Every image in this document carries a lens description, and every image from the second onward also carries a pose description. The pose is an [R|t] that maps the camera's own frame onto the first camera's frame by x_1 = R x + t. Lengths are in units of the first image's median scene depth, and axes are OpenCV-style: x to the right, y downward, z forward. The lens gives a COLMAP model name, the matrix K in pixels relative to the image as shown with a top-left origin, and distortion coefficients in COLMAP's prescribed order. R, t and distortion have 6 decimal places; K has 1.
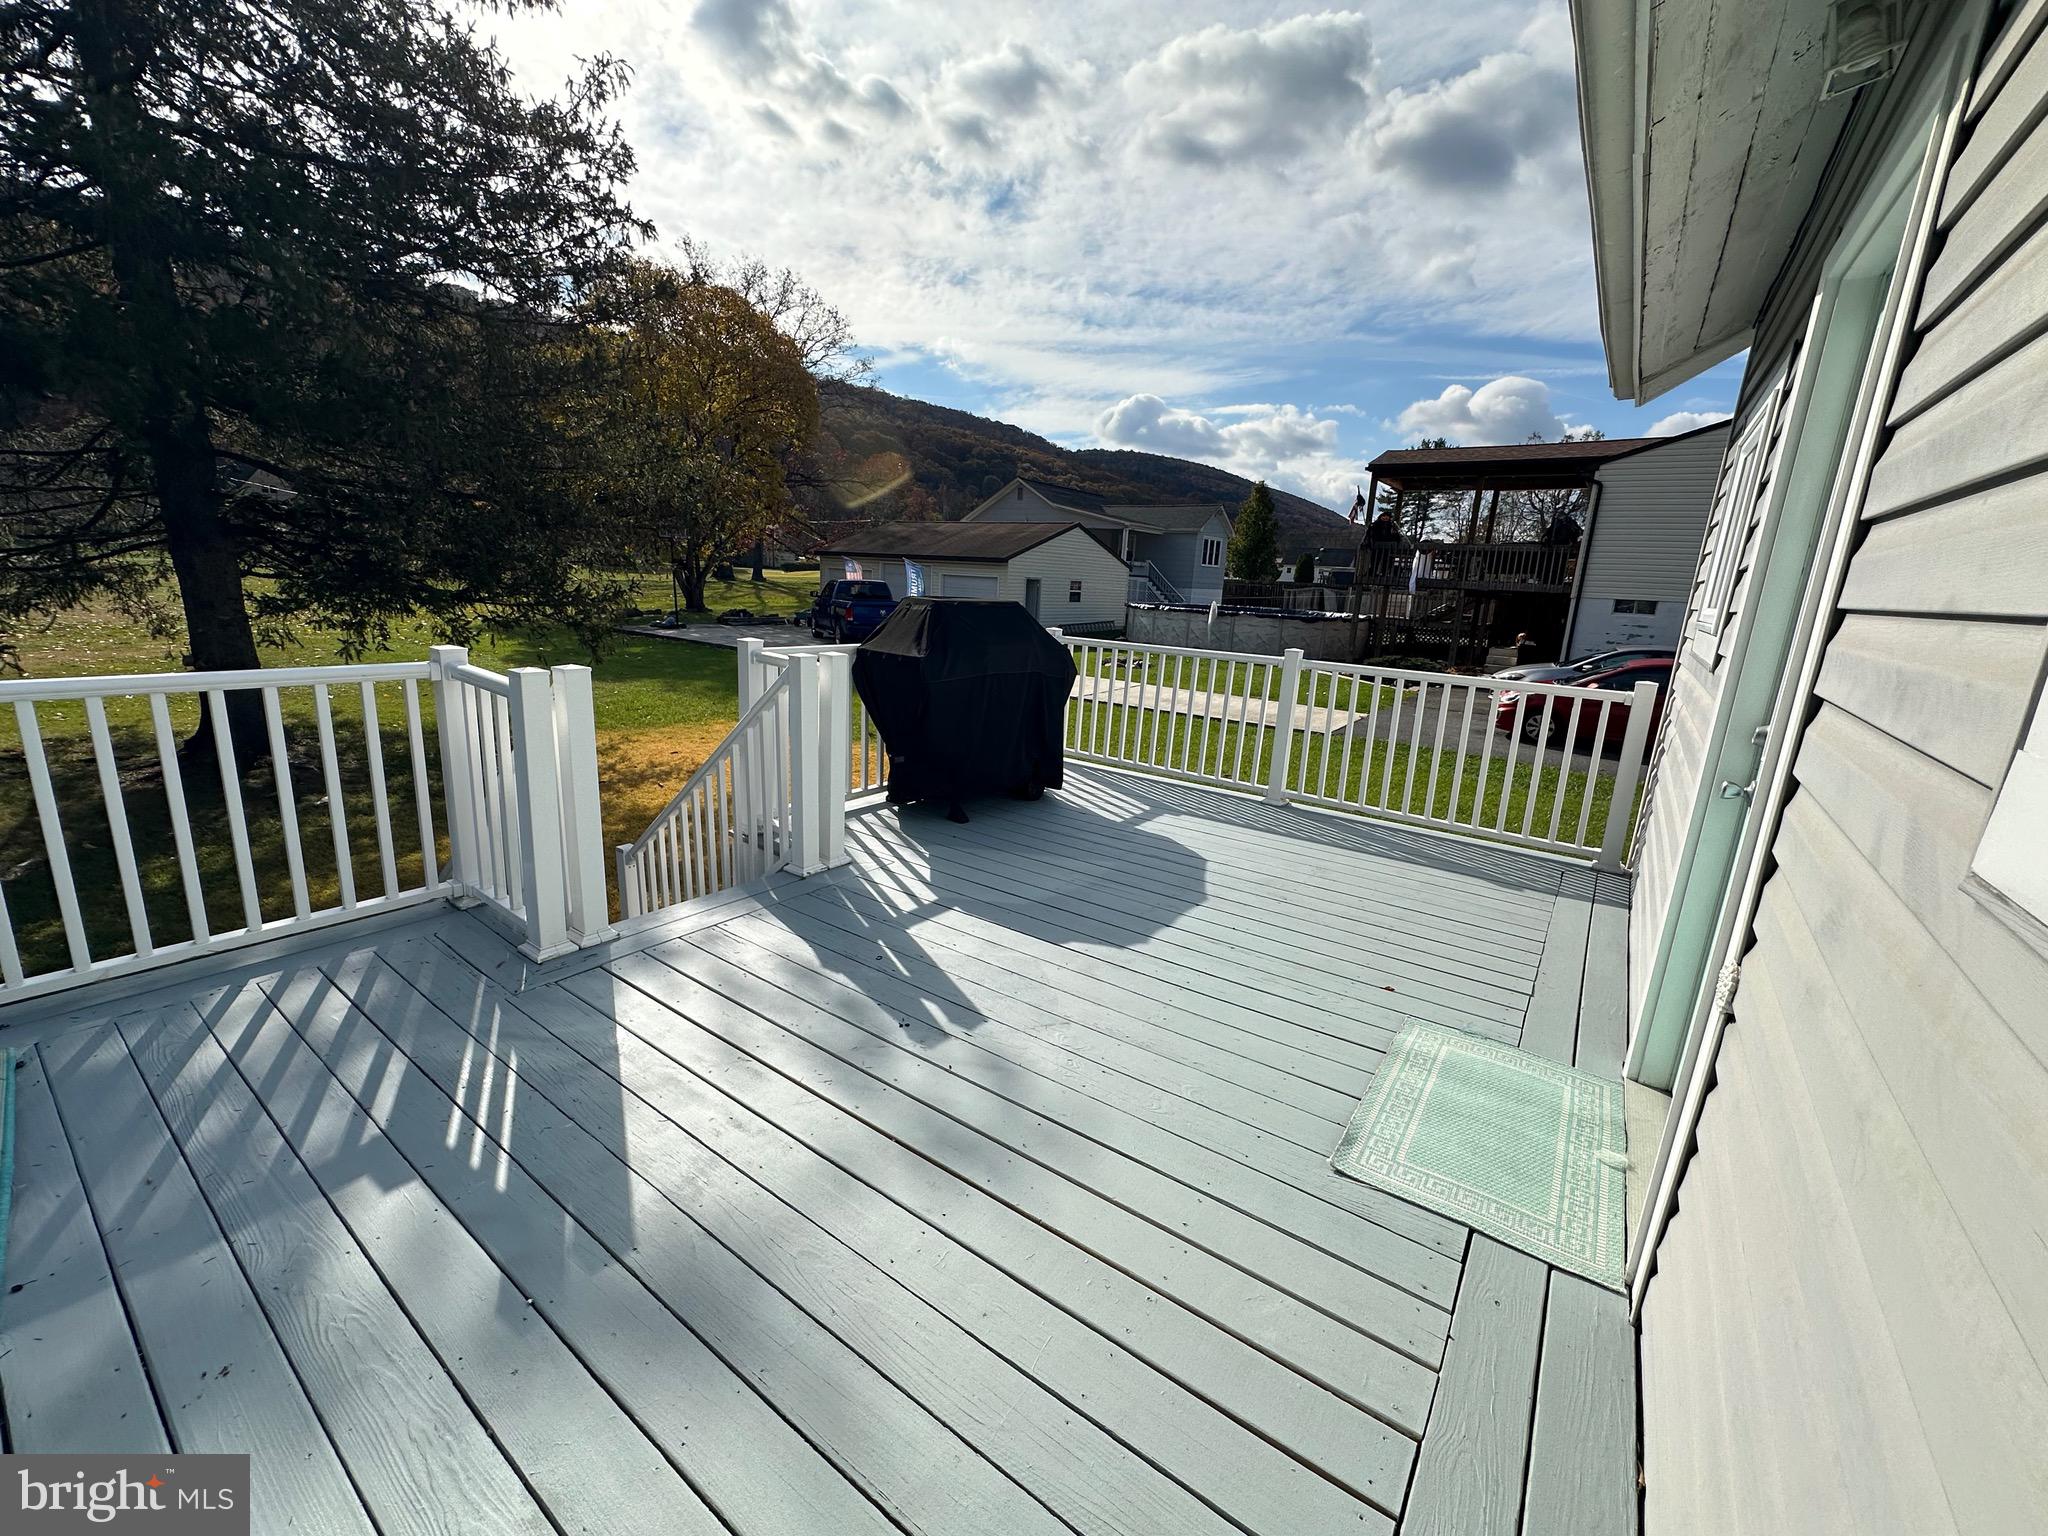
lens RADIAL K [[813.2, 0, 1025.2], [0, 813.2, 764.7], [0, 0, 1]] dist [-0.002323, 0.000722]
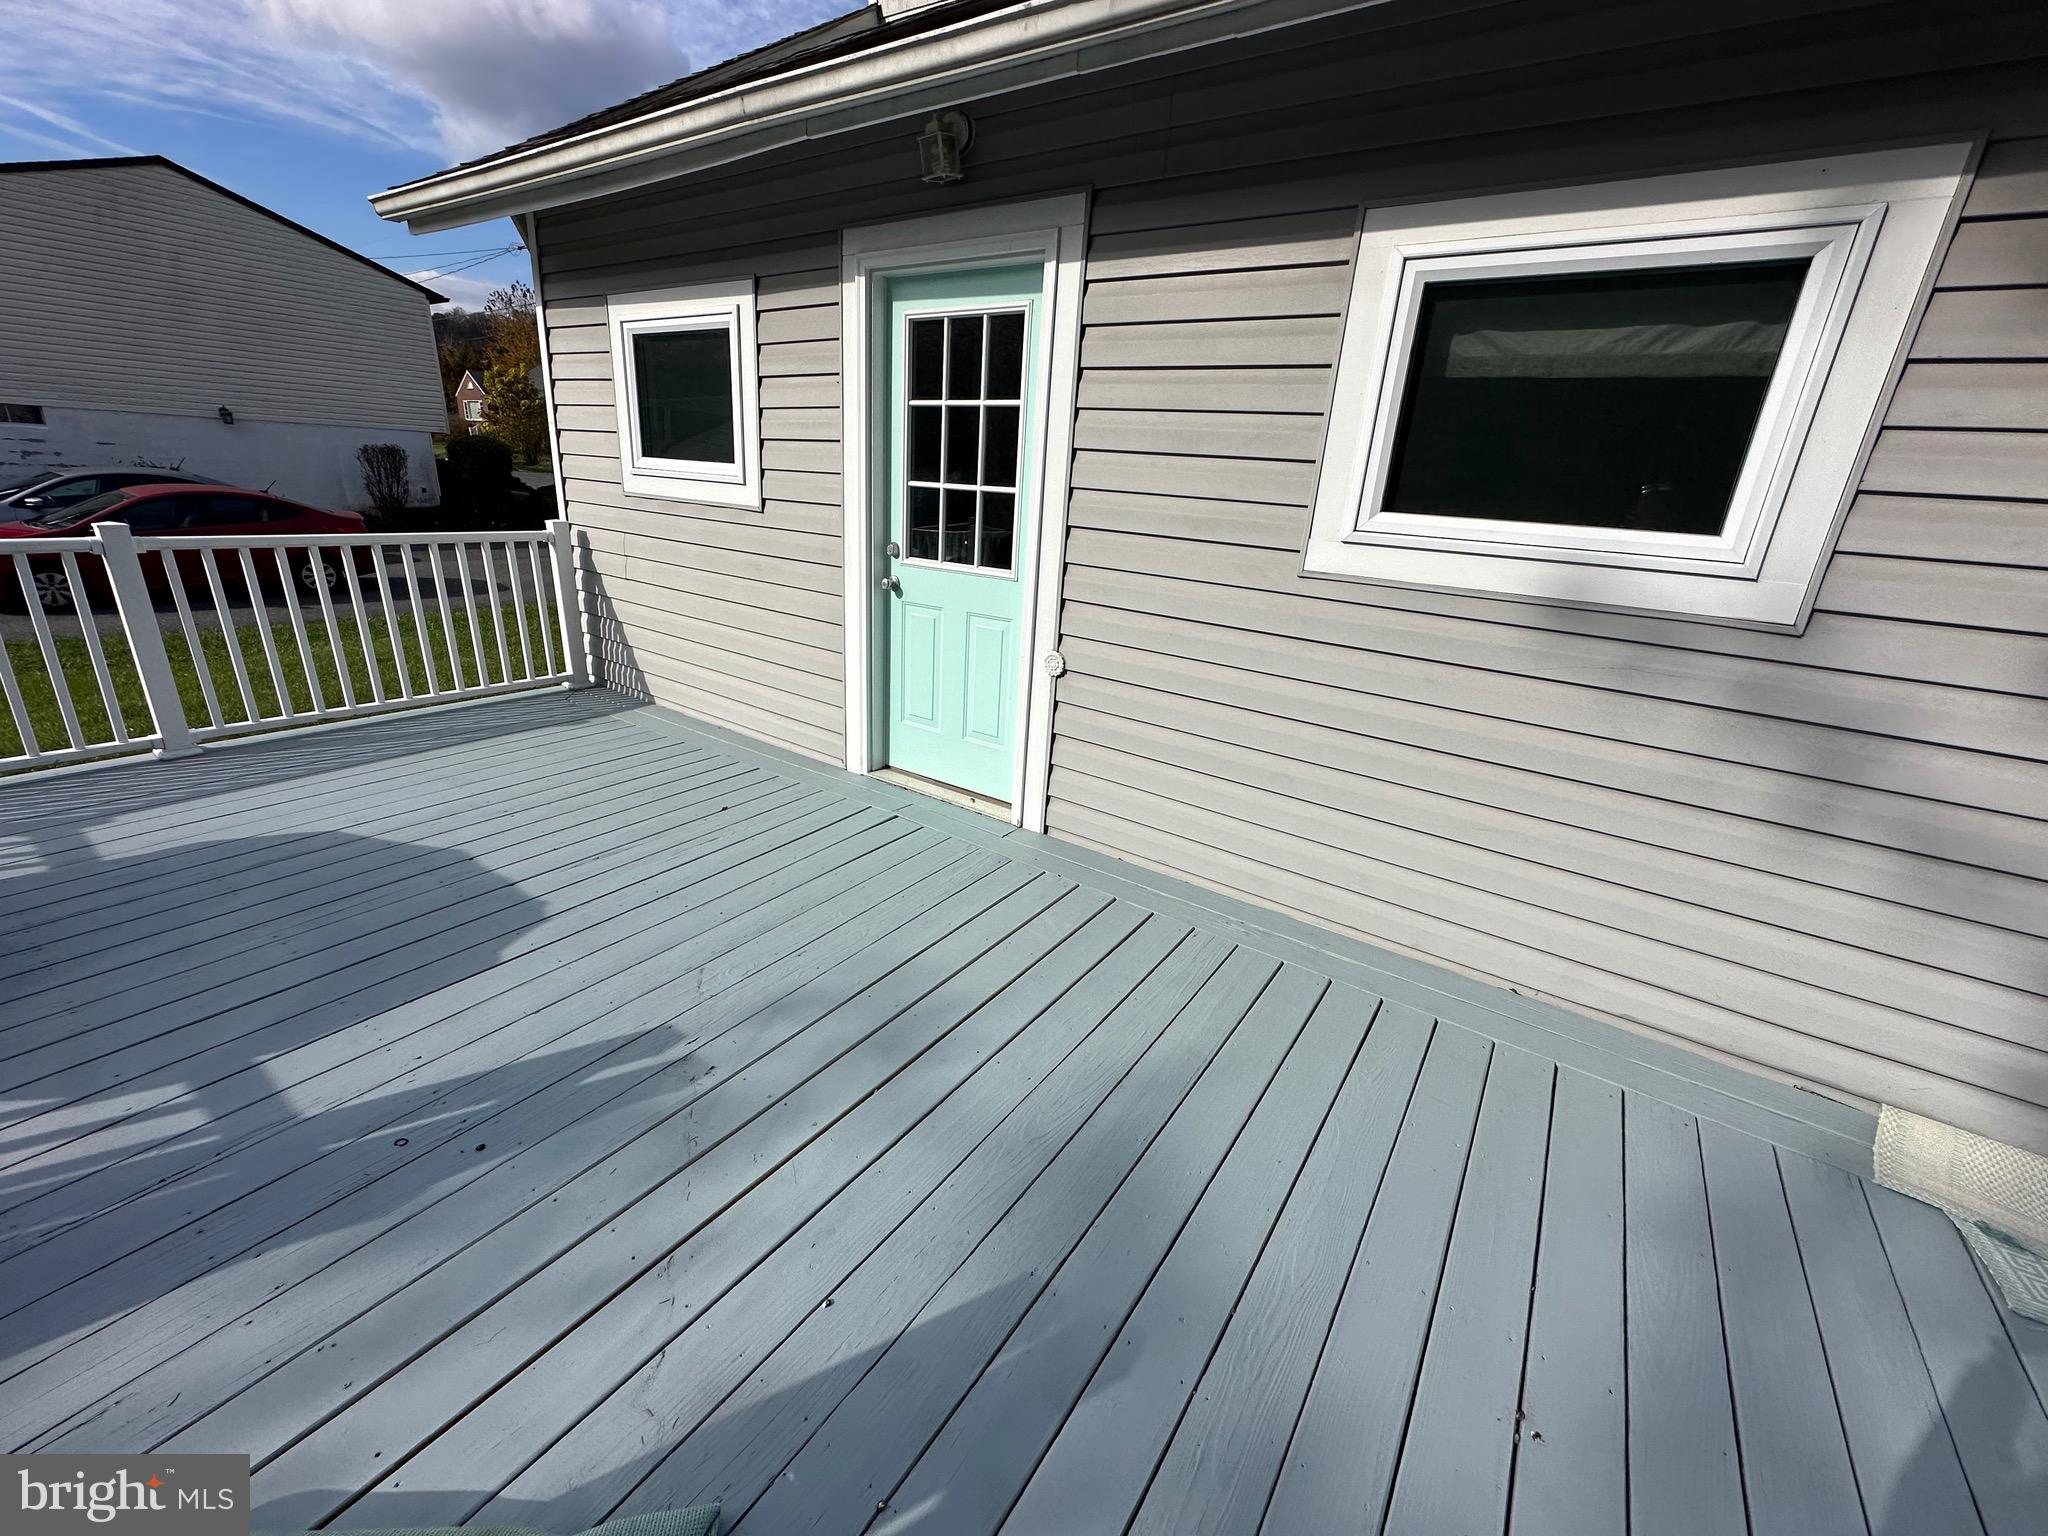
lens RADIAL K [[813.2, 0, 1028.2], [0, 813.2, 767.7], [0, 0, 1]] dist [-0.002323, 0.000722]
pose [[-0.018740, -0.382374, 0.923817, -0.496722], [0.164820, 0.910157, 0.380064, -0.122093], [-0.986146, 0.159386, 0.045967, 0.389379]]
